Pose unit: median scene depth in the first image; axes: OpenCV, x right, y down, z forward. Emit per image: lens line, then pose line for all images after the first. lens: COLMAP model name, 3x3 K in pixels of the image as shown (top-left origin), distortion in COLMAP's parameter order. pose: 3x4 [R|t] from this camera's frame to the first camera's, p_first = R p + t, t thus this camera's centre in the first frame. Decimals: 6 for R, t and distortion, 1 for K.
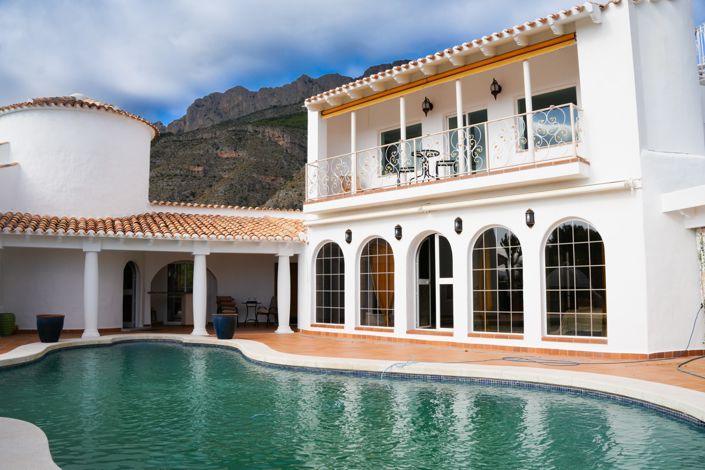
lens RADIAL K [[568.0, 0, 355.5], [0, 568.0, 228.0], [0, 0, 1]] dist [-0.202446, 0.125104]
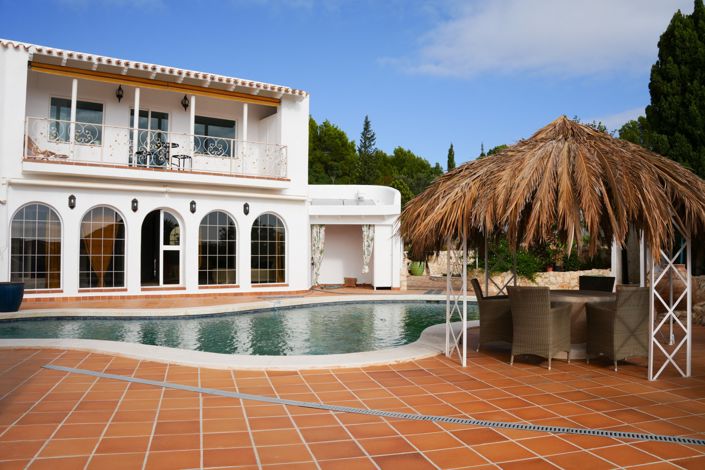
lens RADIAL K [[568.0, 0, 353.7], [0, 568.0, 233.6], [0, 0, 1]] dist [-0.202446, 0.125104]
pose [[0.168150, 0.034103, 0.985171, -1.075403], [-0.107246, 0.994102, -0.016107, 0.039503], [-0.979910, -0.102947, 0.170816, 0.396410]]
